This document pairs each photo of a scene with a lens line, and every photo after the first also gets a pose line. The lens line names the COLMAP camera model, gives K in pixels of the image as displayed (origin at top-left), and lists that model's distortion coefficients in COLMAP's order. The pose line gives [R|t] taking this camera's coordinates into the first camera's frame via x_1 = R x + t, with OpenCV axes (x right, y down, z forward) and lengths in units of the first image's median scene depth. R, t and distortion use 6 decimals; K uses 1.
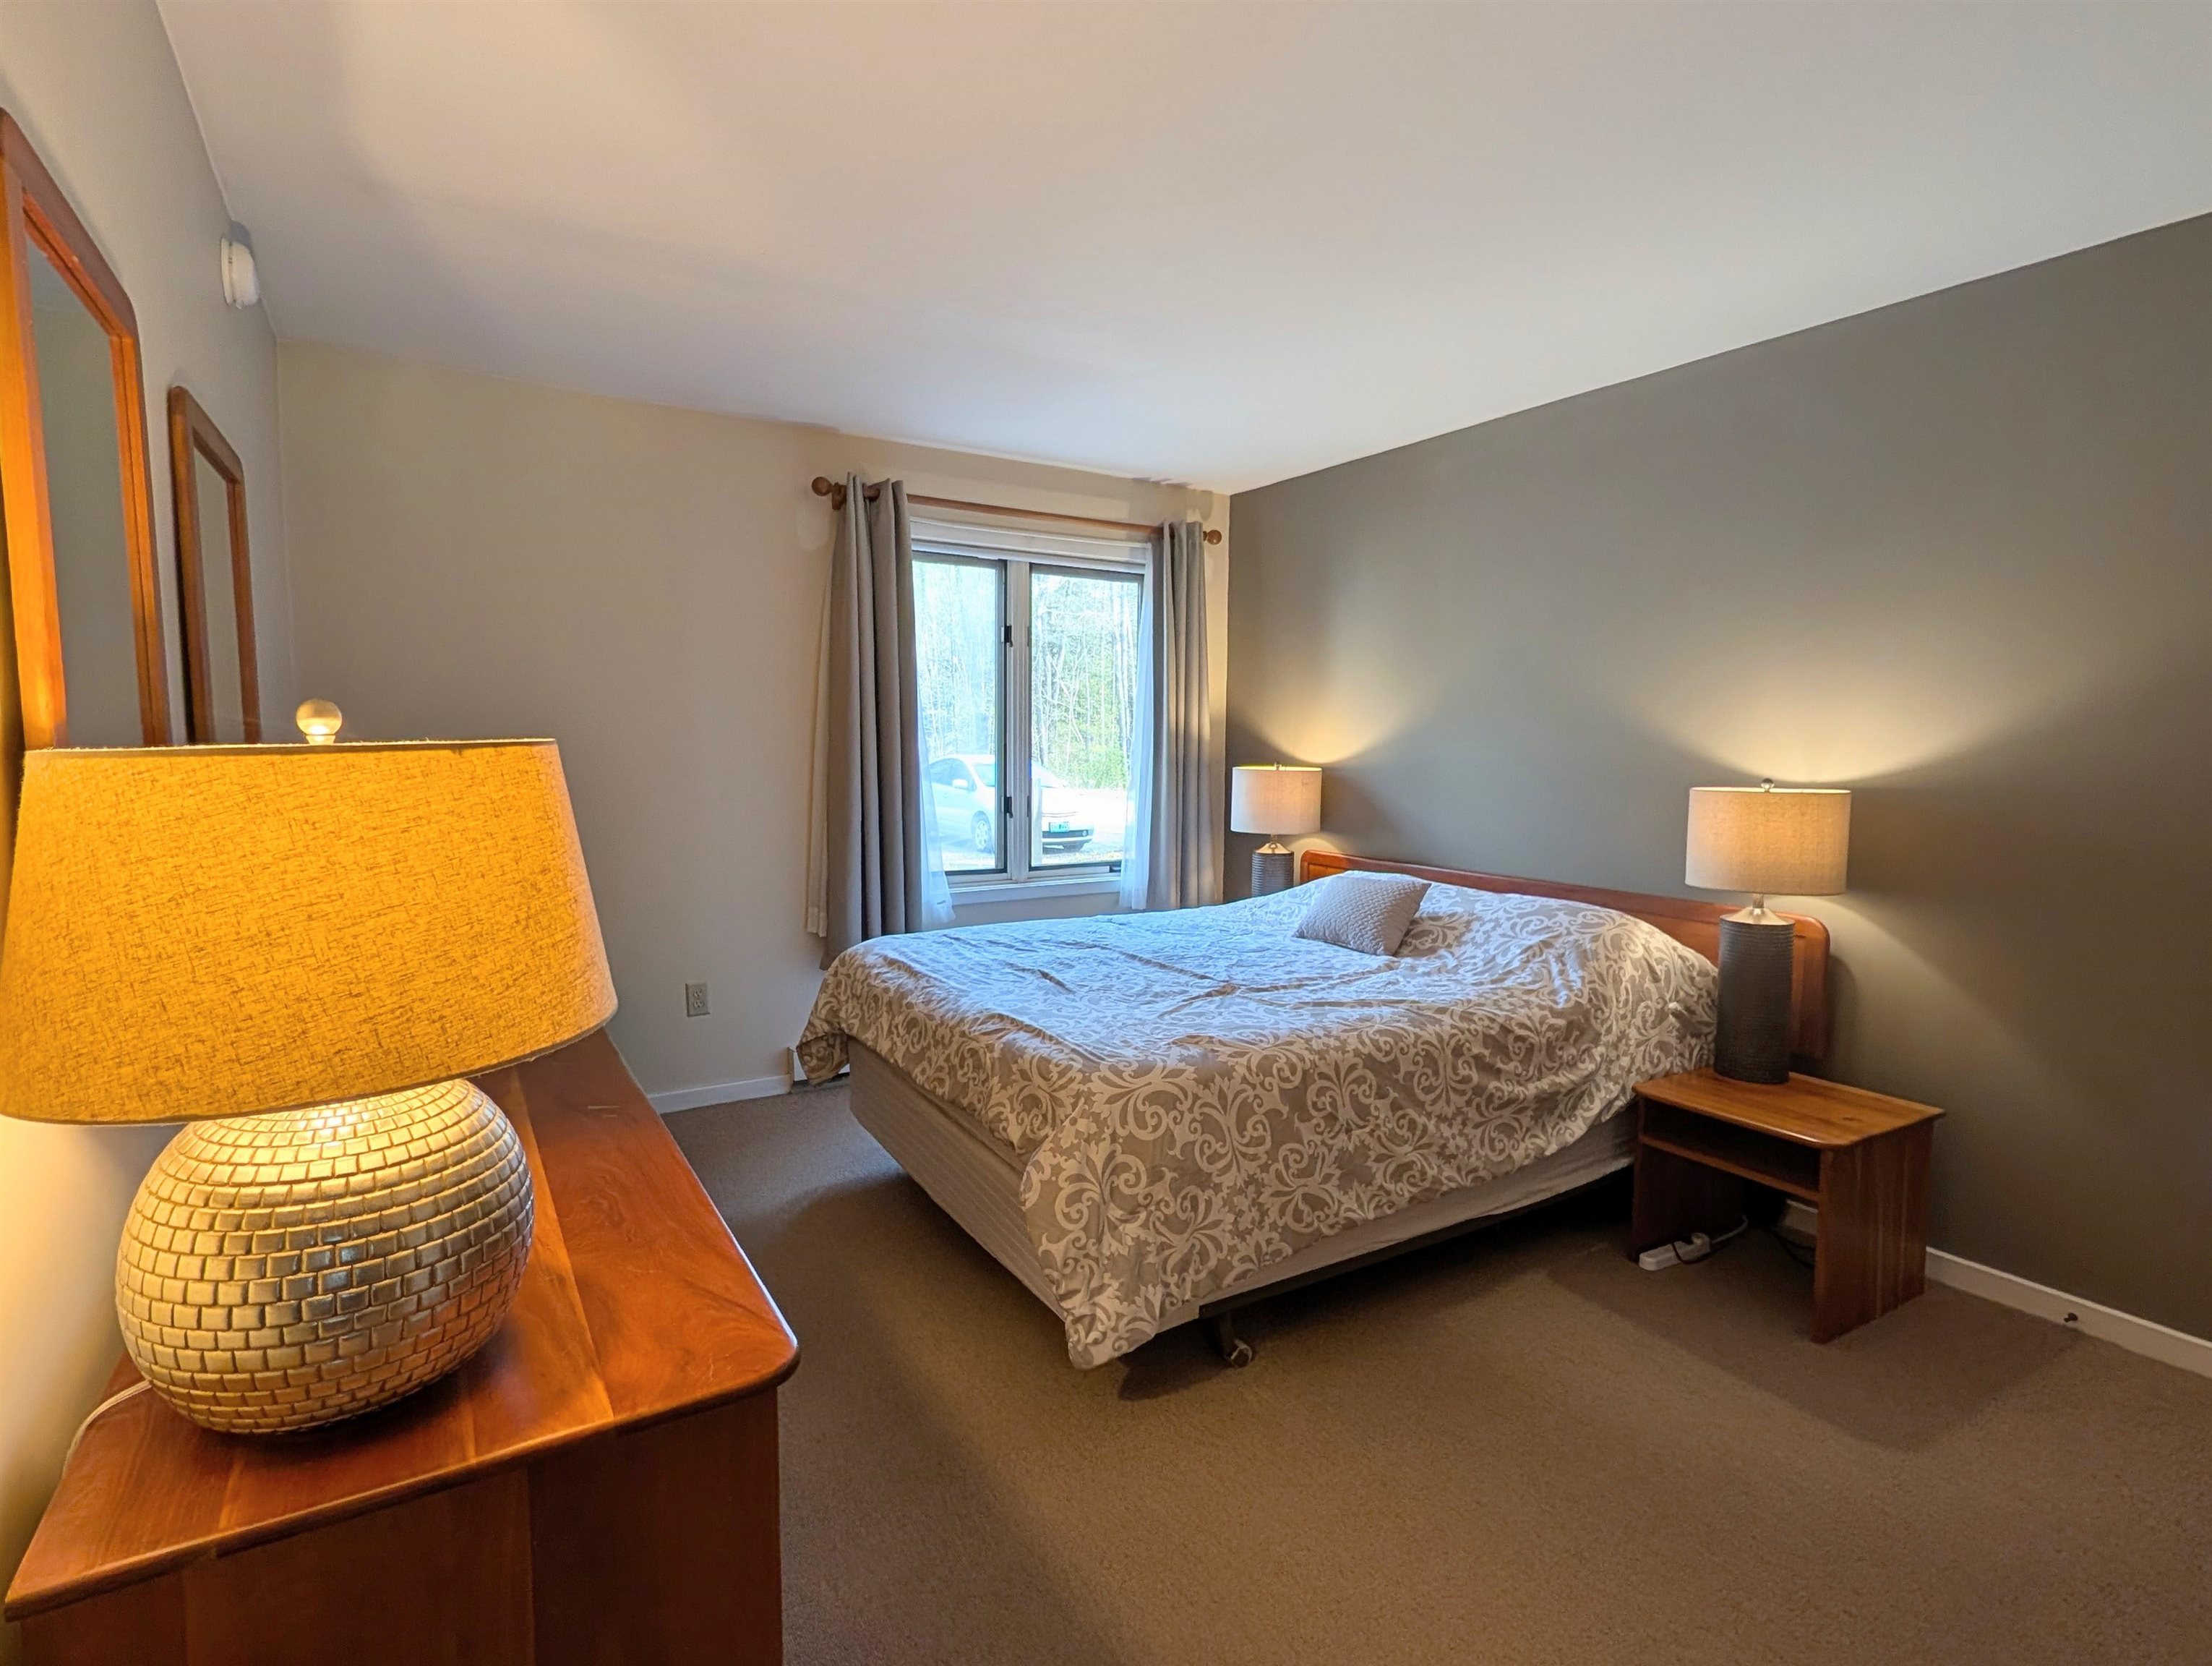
lens RADIAL K [[1071.9, 0, 1120.0], [0, 1071.9, 837.4], [0, 0, 1]] dist [0.001618, -0.001258]
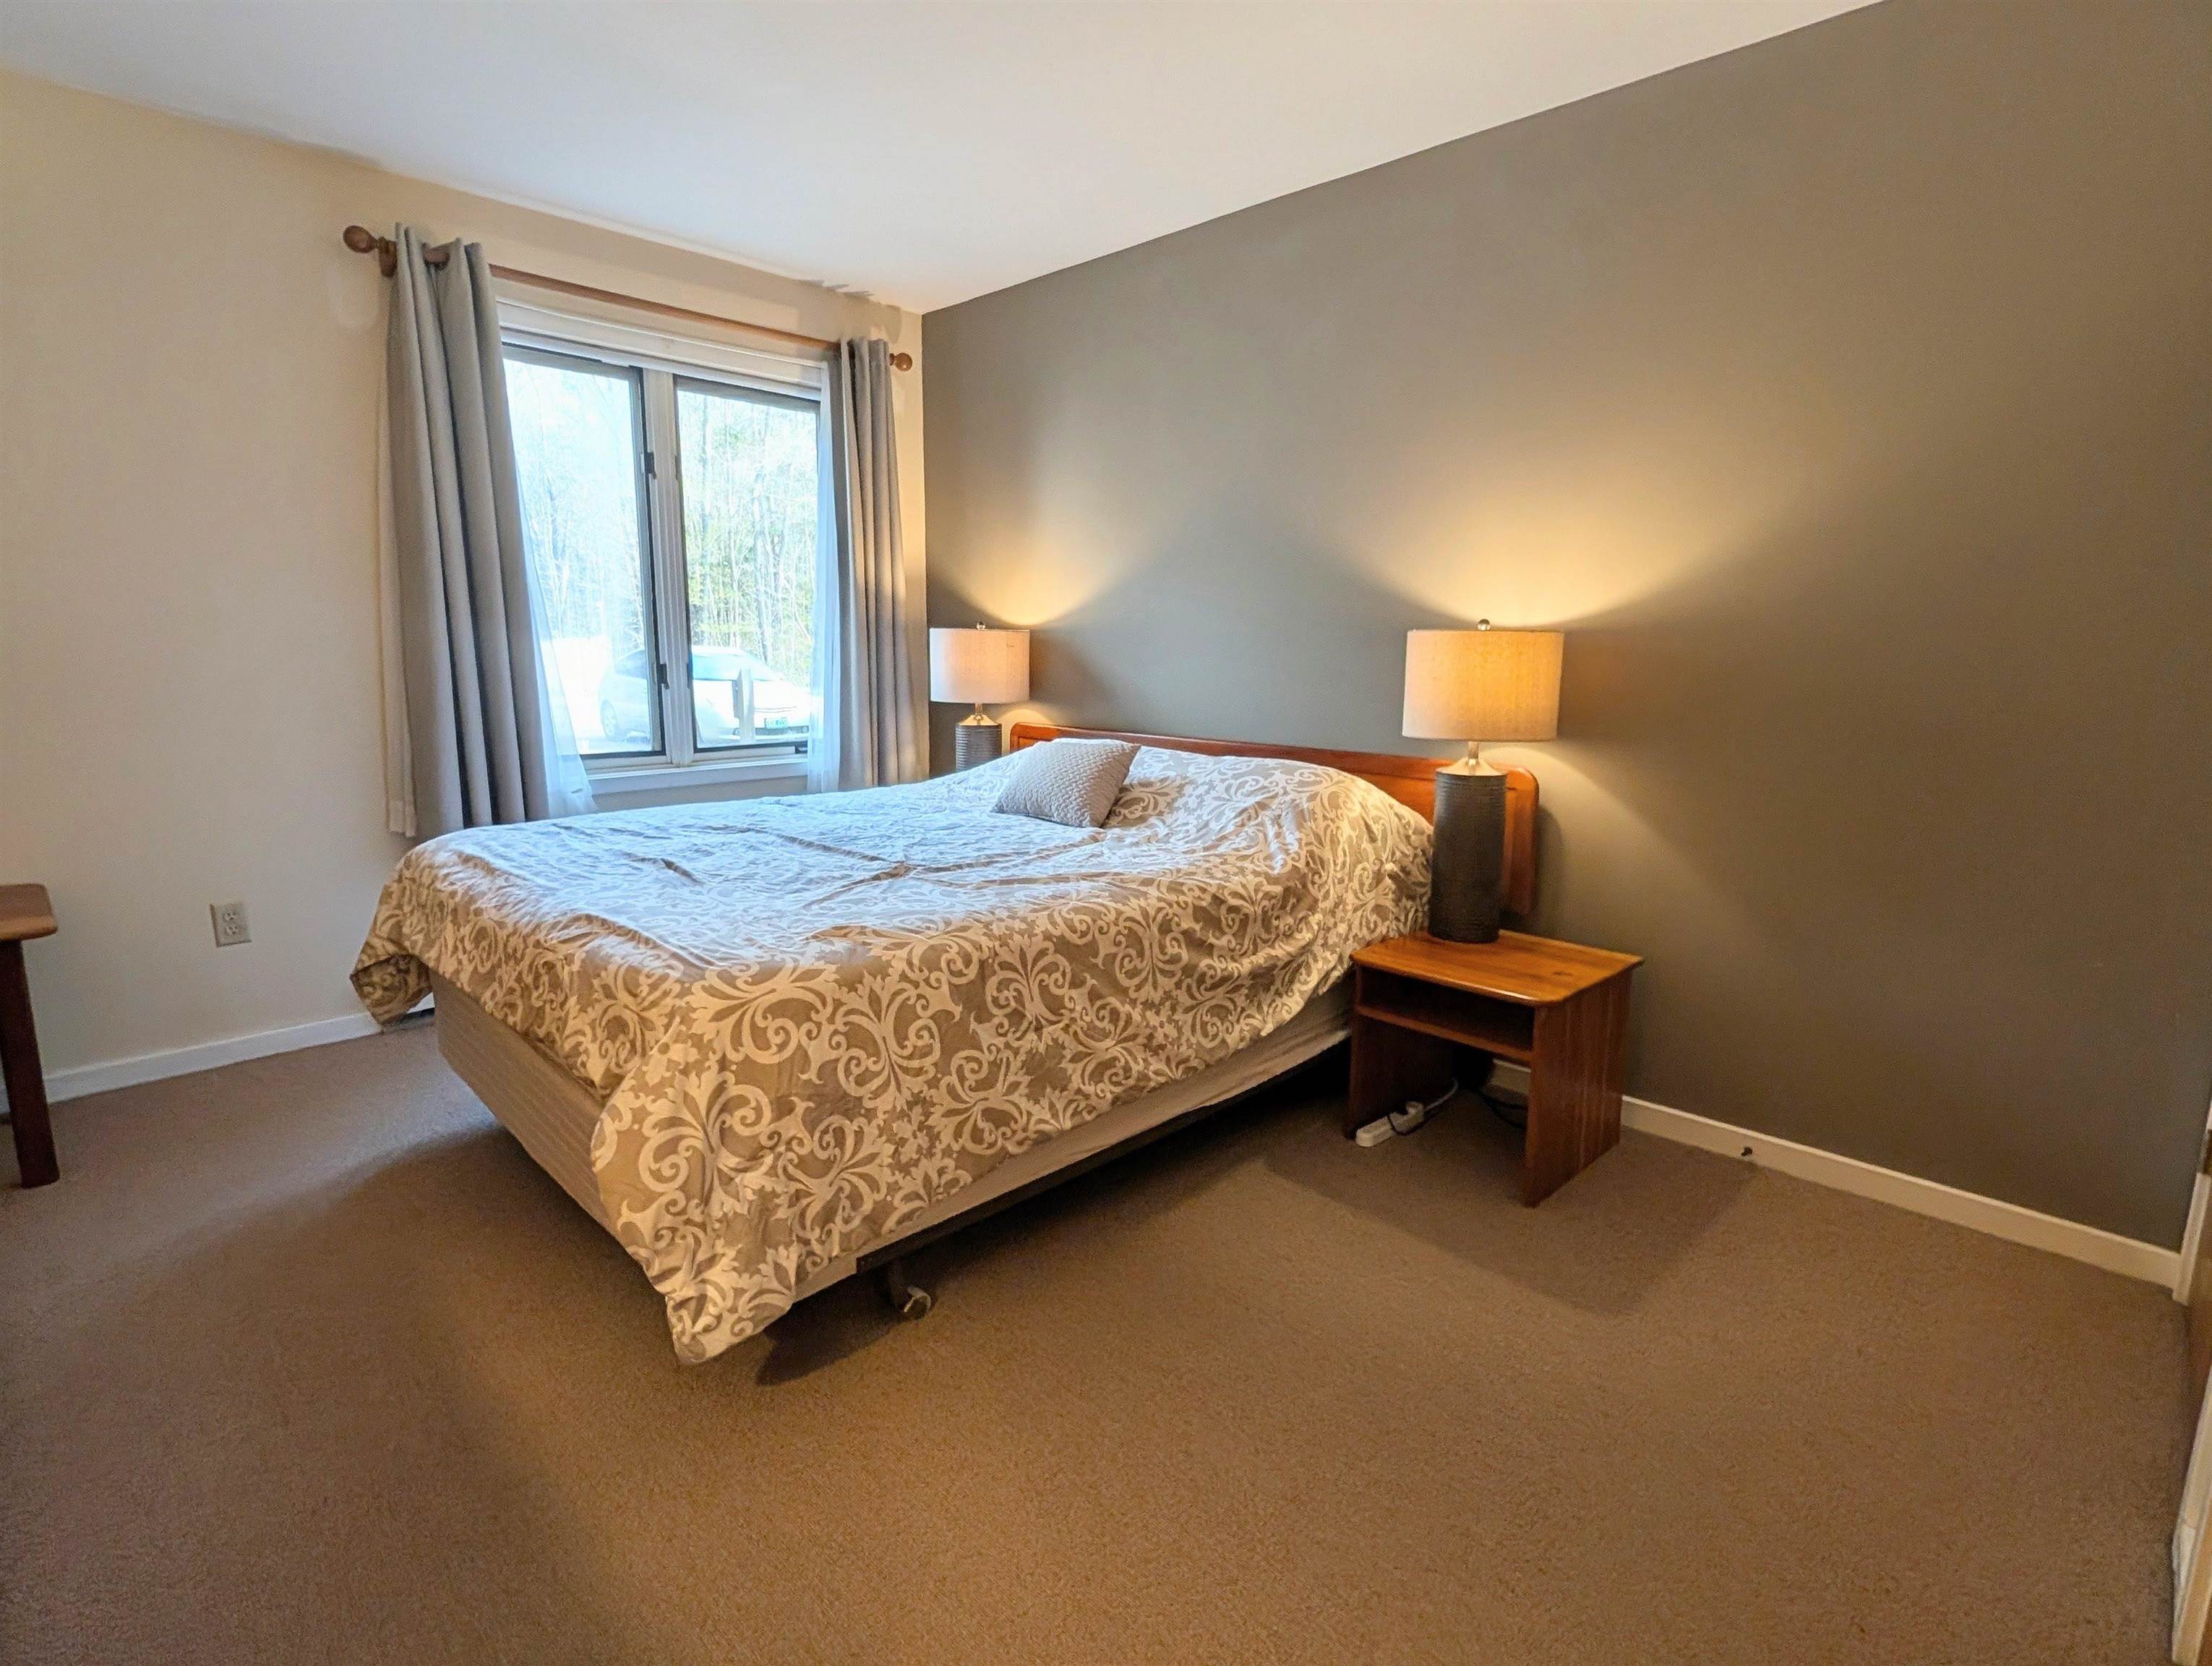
lens RADIAL K [[1066.6, 0, 1131.6], [0, 1066.6, 822.7], [0, 0, 1]] dist [0.002355, -0.000150]
pose [[0.968408, -0.034030, 0.247038, 0.084687], [0.014325, 0.996601, 0.081131, 0.048247], [-0.248959, -0.075029, 0.965603, 0.195108]]
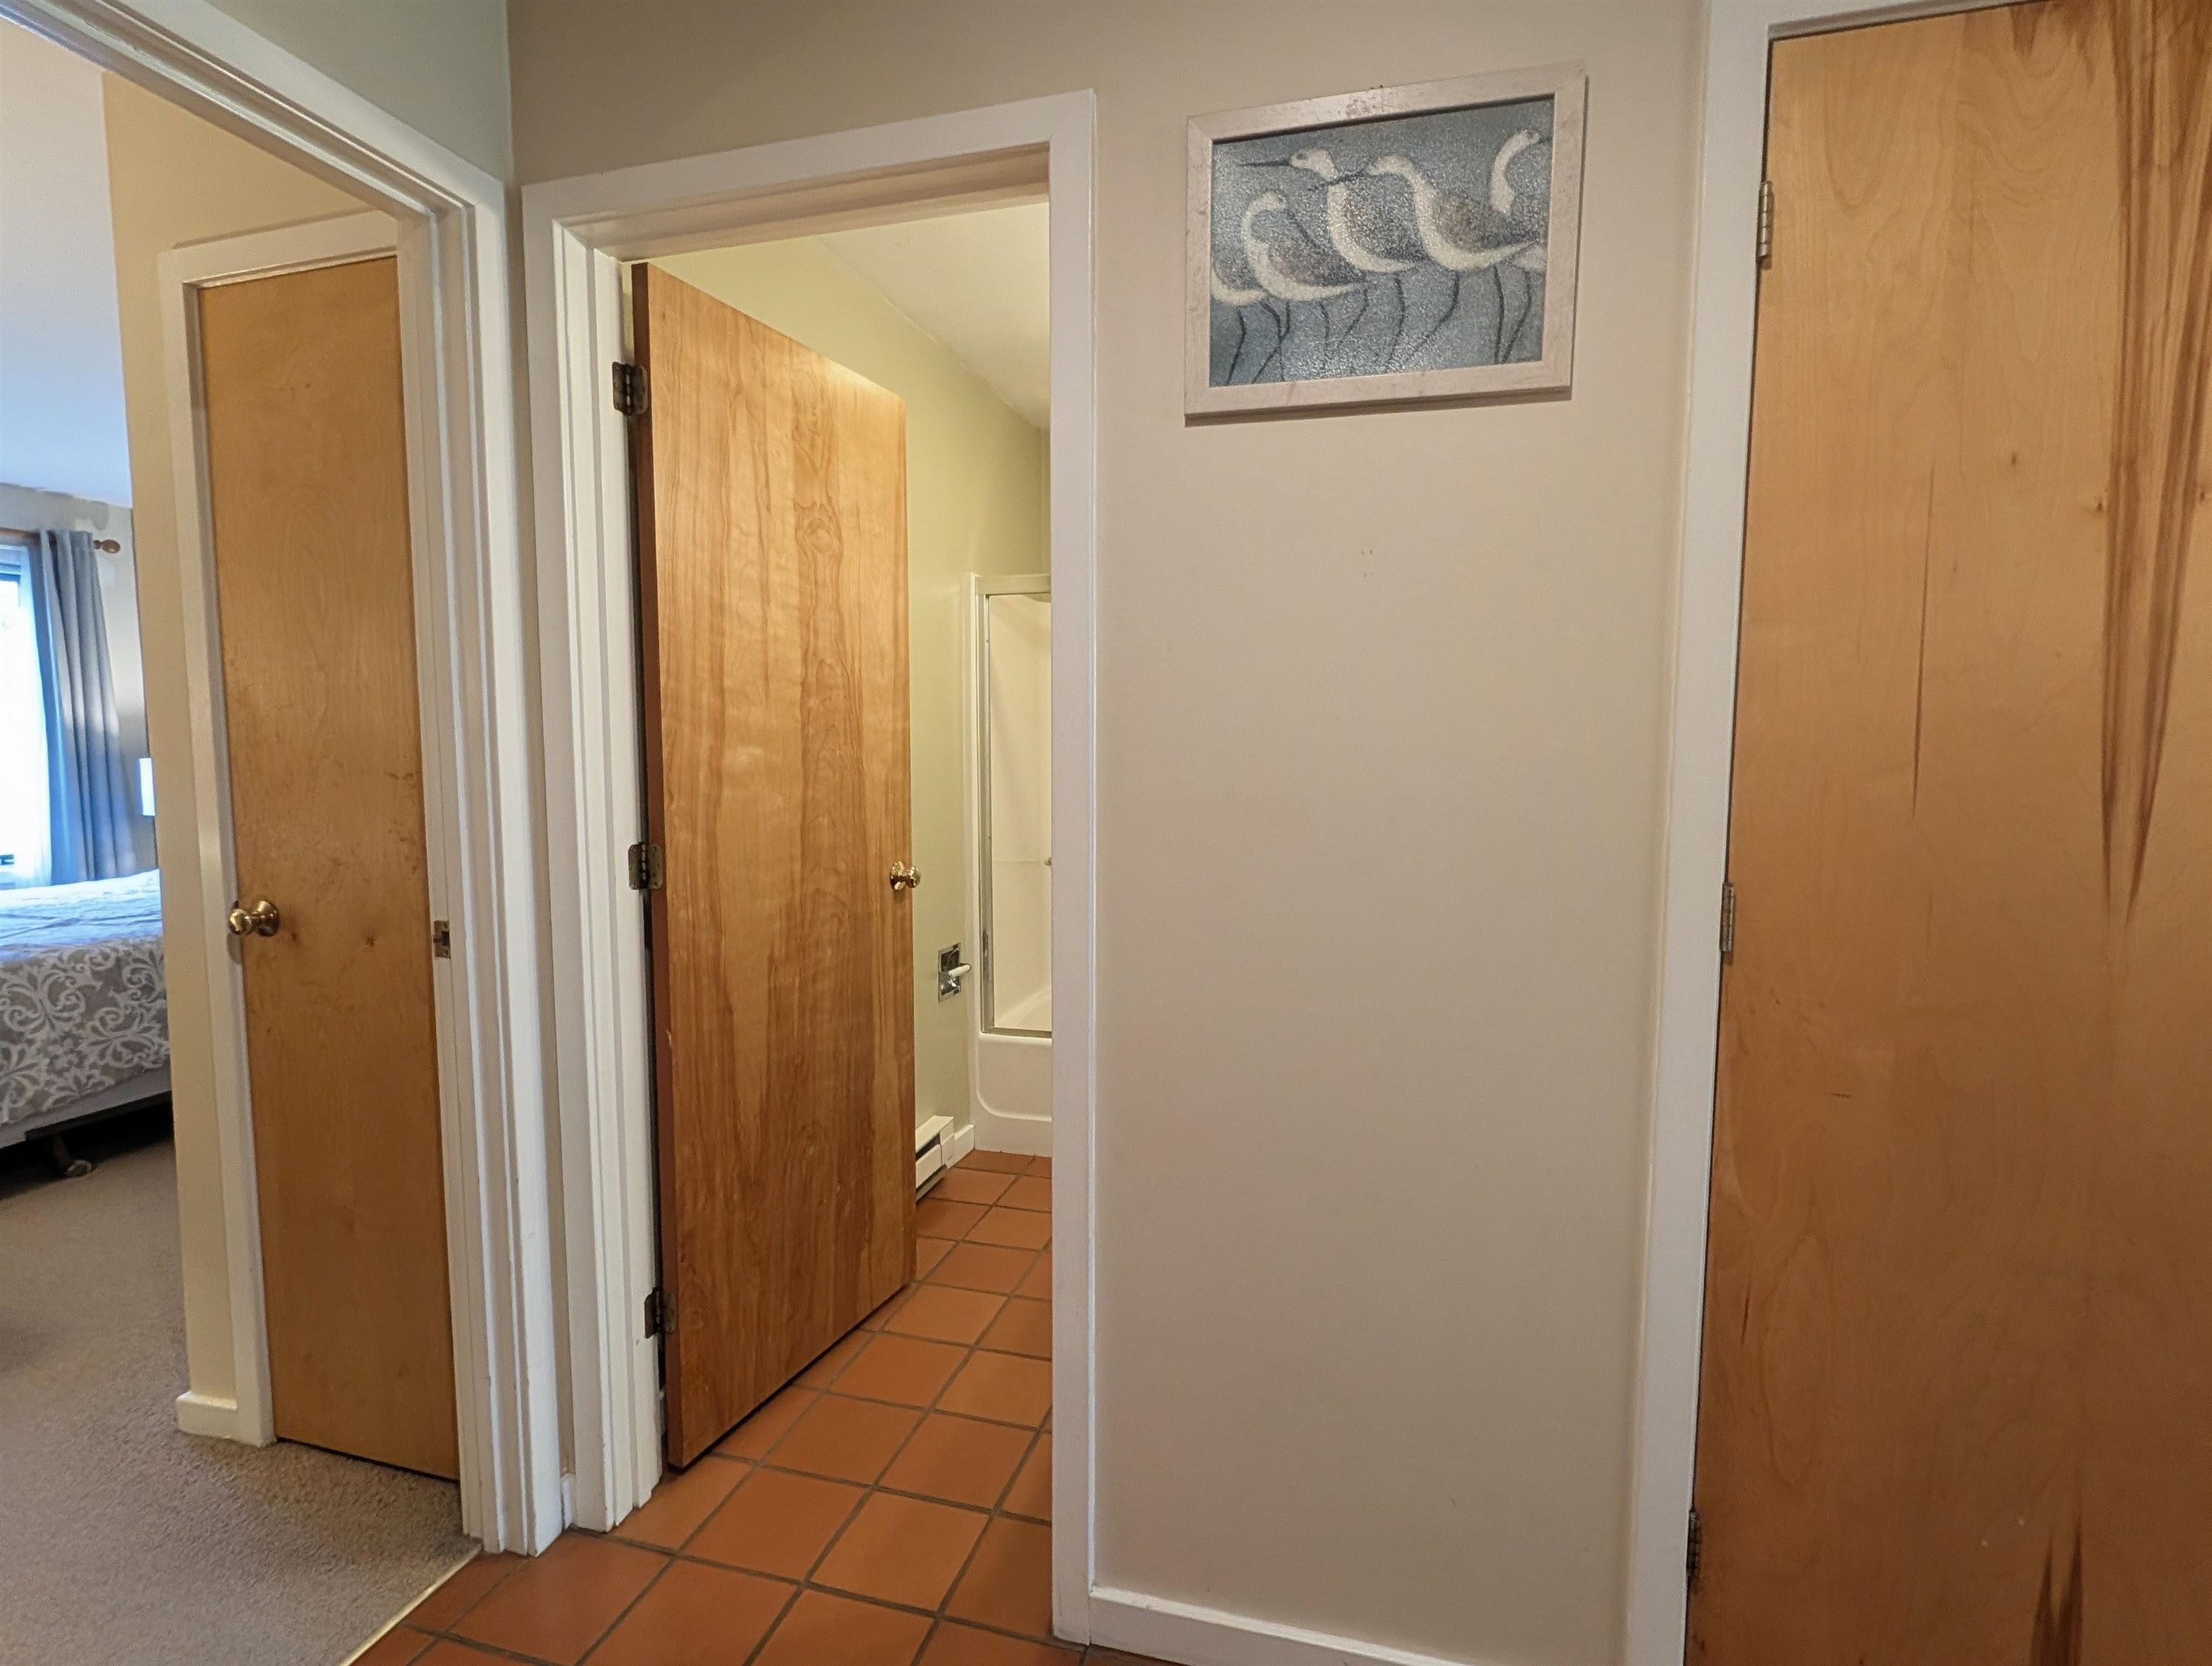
lens RADIAL K [[1071.9, 0, 1120.0], [0, 1071.9, 837.4], [0, 0, 1]] dist [0.001618, -0.001258]
pose [[0.742380, -0.058533, 0.667418, 0.217200], [0.060484, 0.997964, 0.020245, 0.105977], [-0.667244, 0.025339, 0.744408, -0.981370]]
